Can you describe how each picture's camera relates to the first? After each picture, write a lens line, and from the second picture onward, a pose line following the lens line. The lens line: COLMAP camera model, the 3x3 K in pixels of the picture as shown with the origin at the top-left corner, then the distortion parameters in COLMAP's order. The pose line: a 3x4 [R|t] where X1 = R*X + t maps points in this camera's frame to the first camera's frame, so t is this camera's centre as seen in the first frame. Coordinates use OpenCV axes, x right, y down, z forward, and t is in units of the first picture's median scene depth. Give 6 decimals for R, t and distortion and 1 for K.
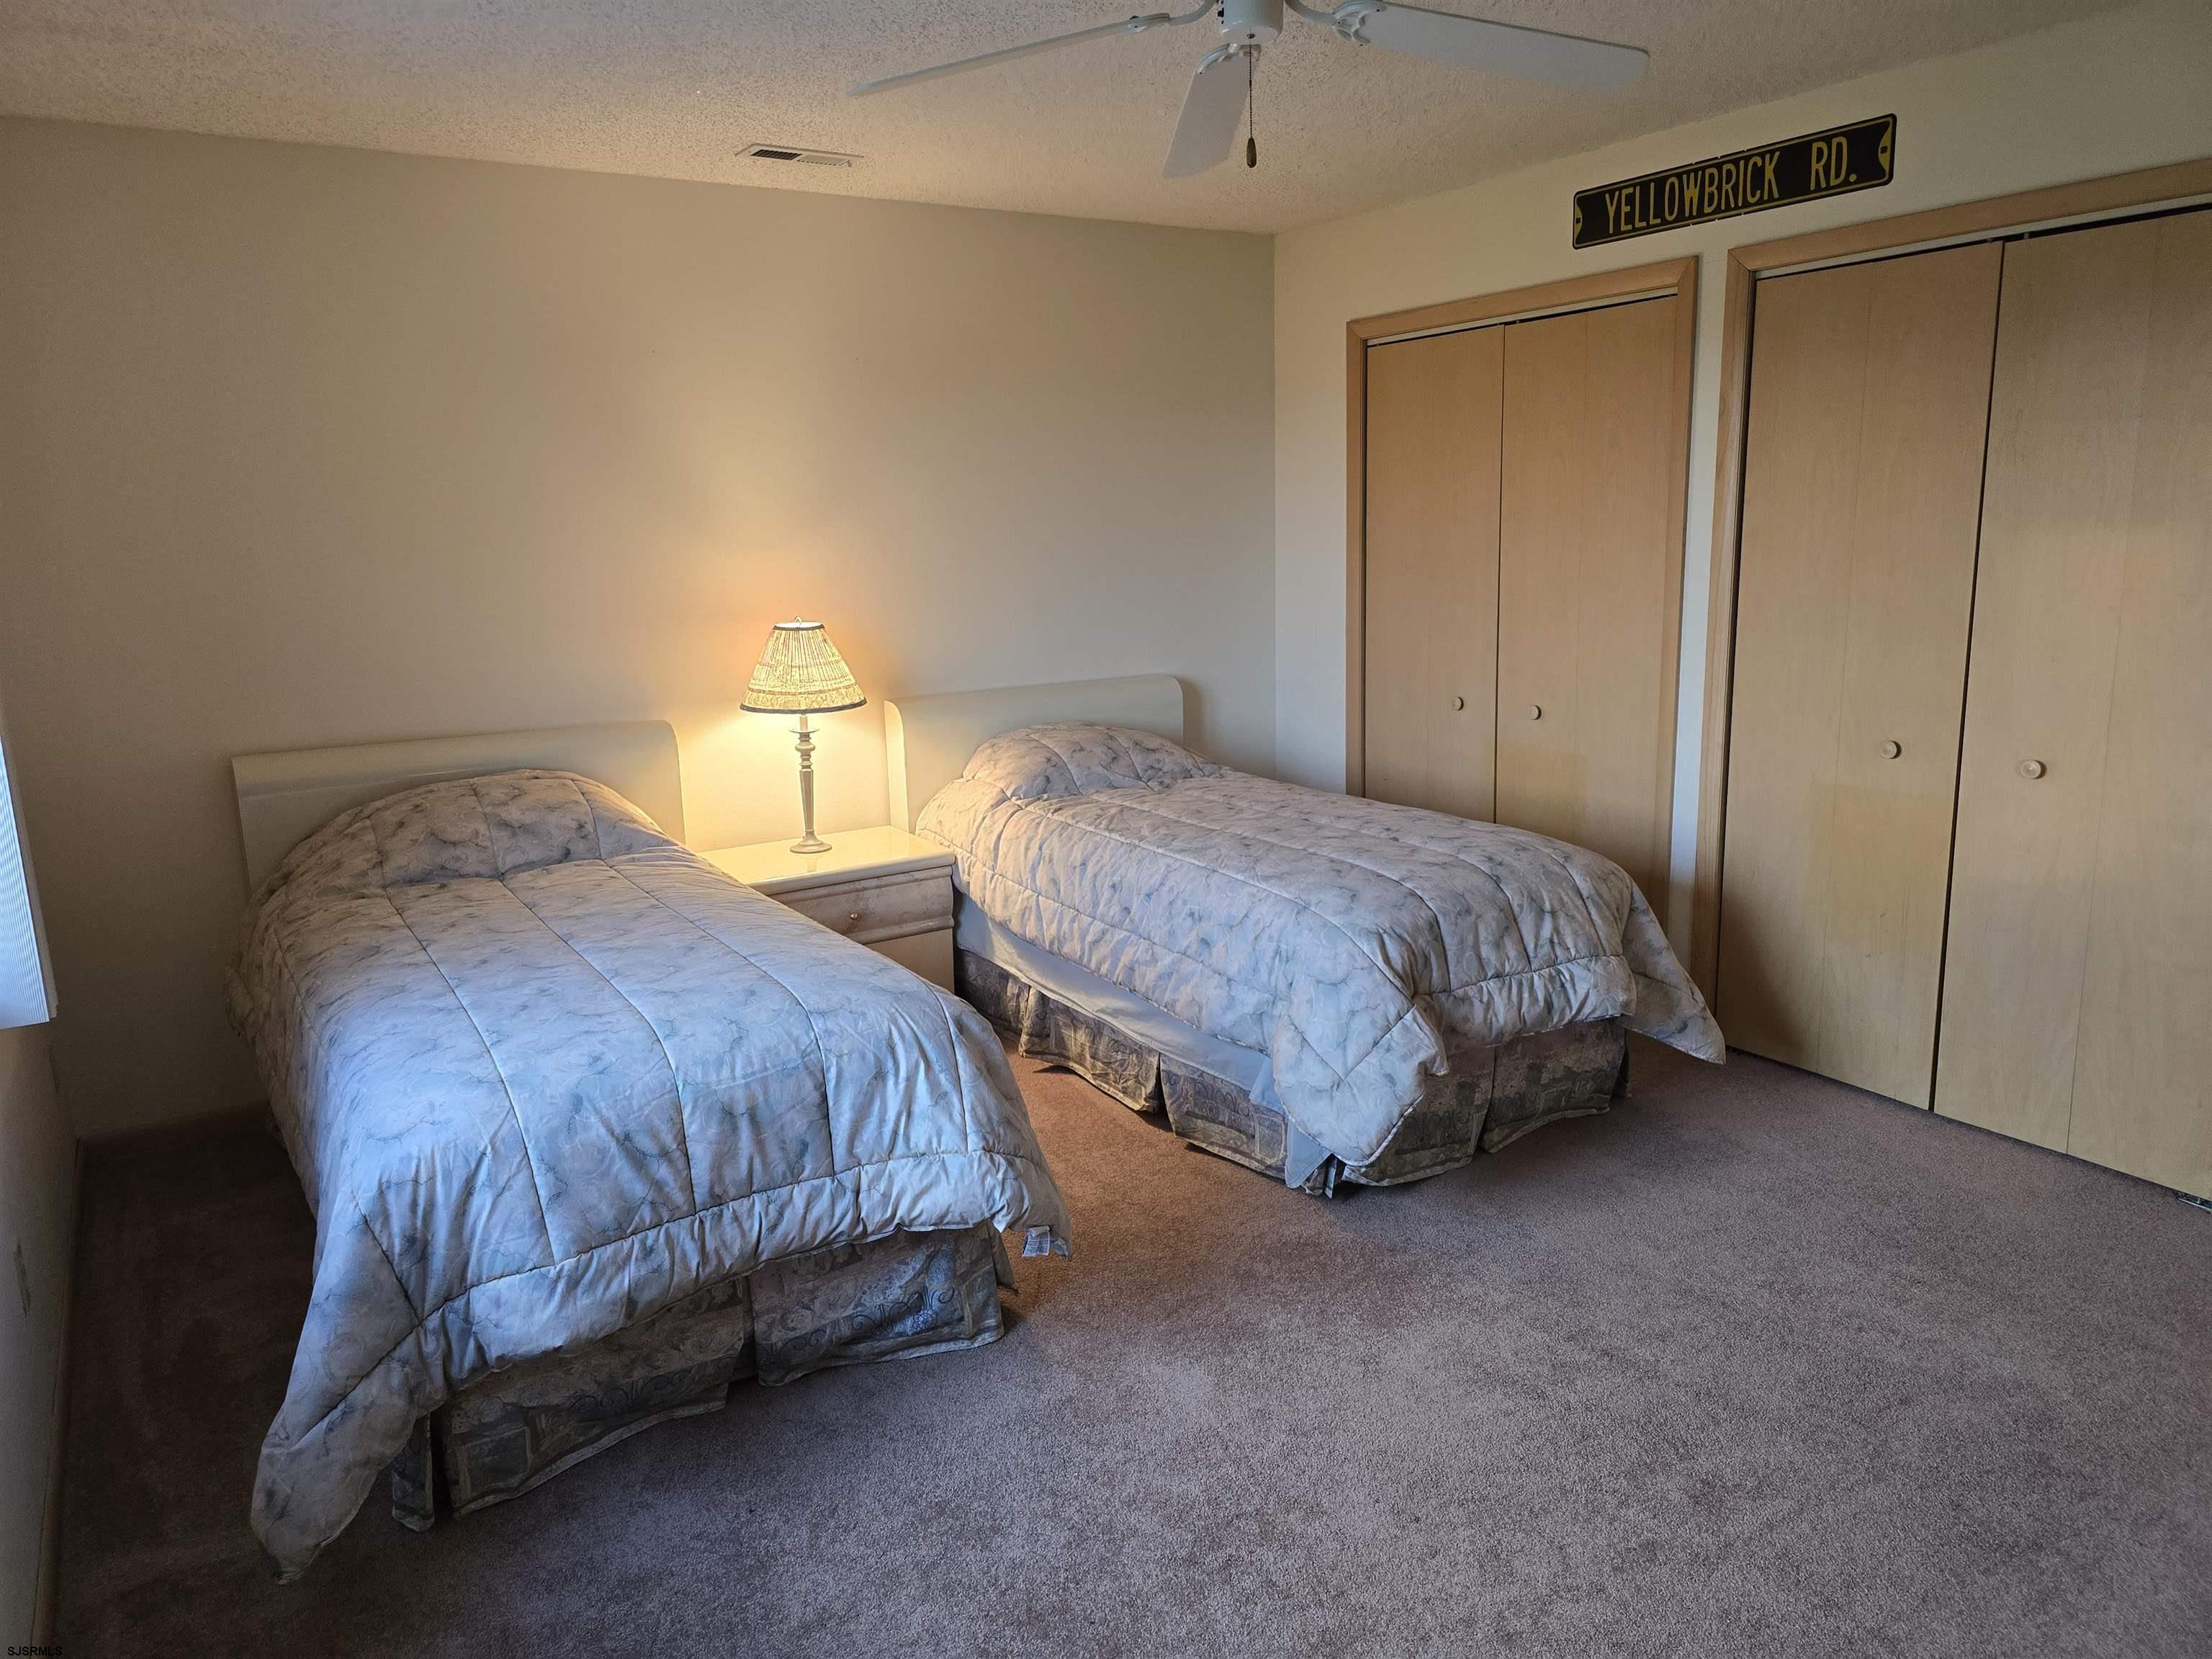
lens RADIAL K [[1483.0, 0, 1097.3], [0, 1483.0, 816.9], [0, 0, 1]] dist [0.066254, -0.060917]
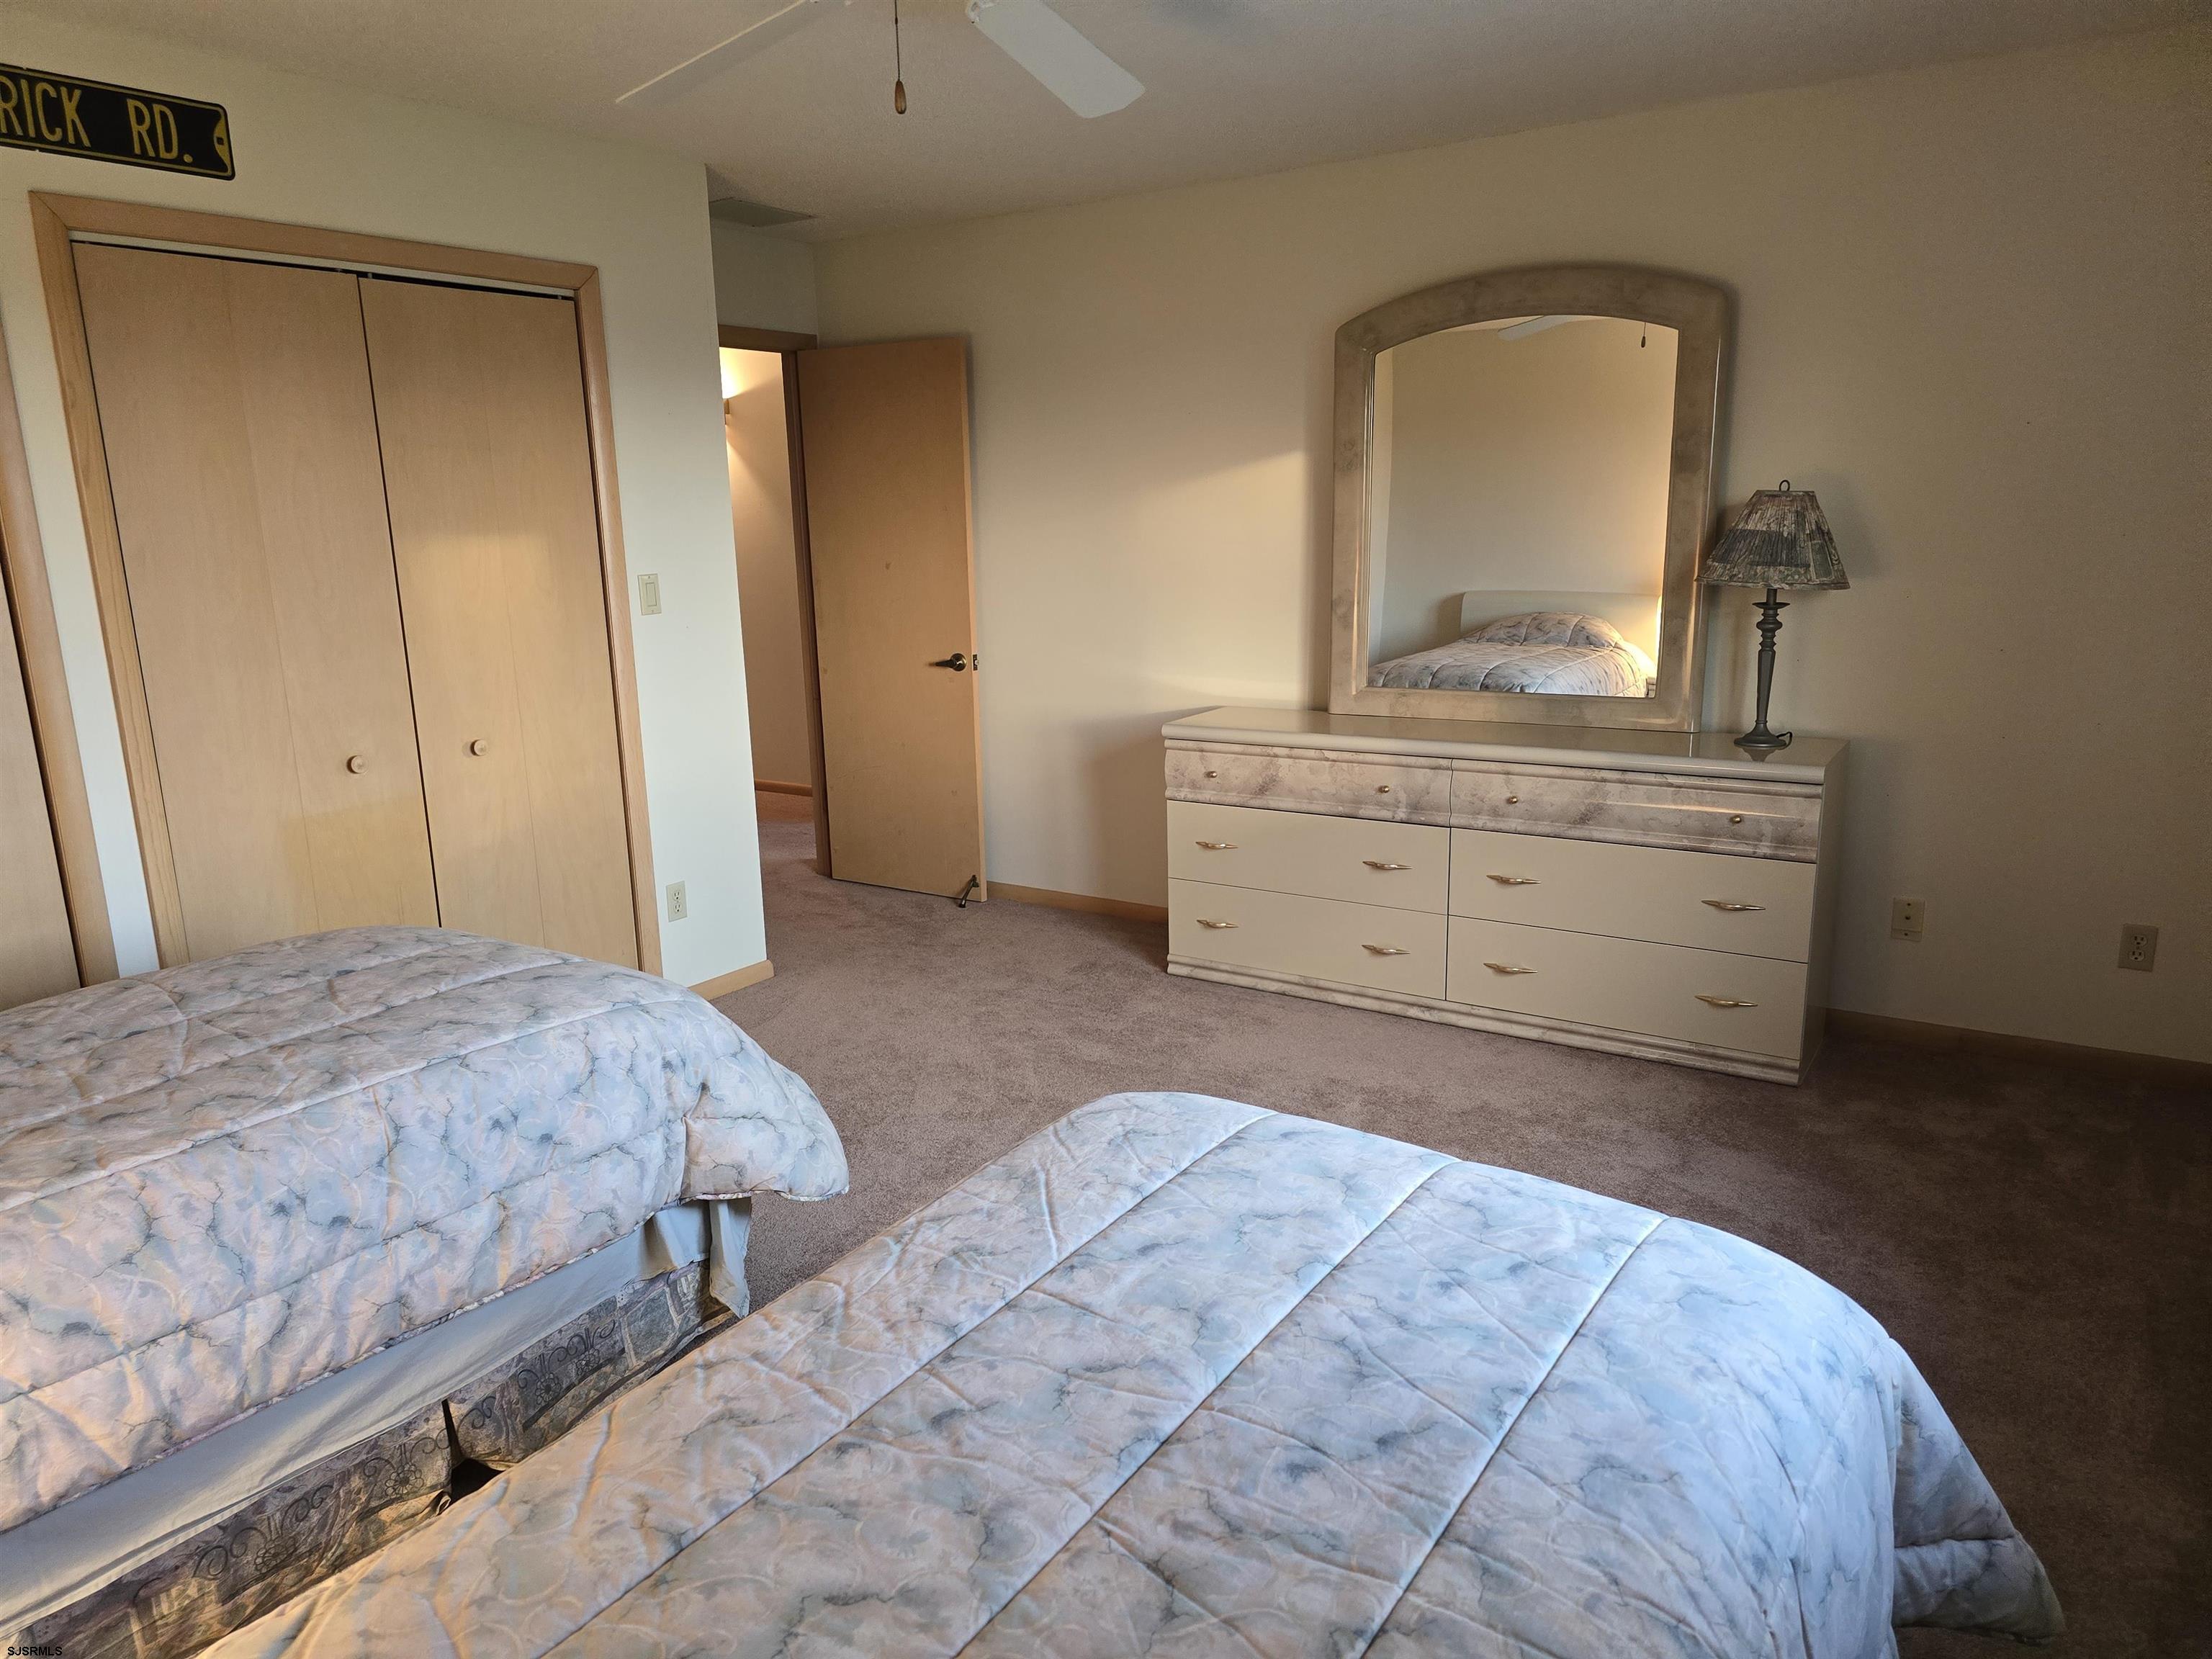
lens RADIAL K [[1483.0, 0, 1101.3], [0, 1483.0, 842.8], [0, 0, 1]] dist [0.066254, -0.060917]
pose [[-0.413880, -0.165707, 0.895123, -0.589830], [0.214184, 0.937964, 0.272671, -0.164719], [-0.884776, 0.304574, -0.352713, 0.938875]]
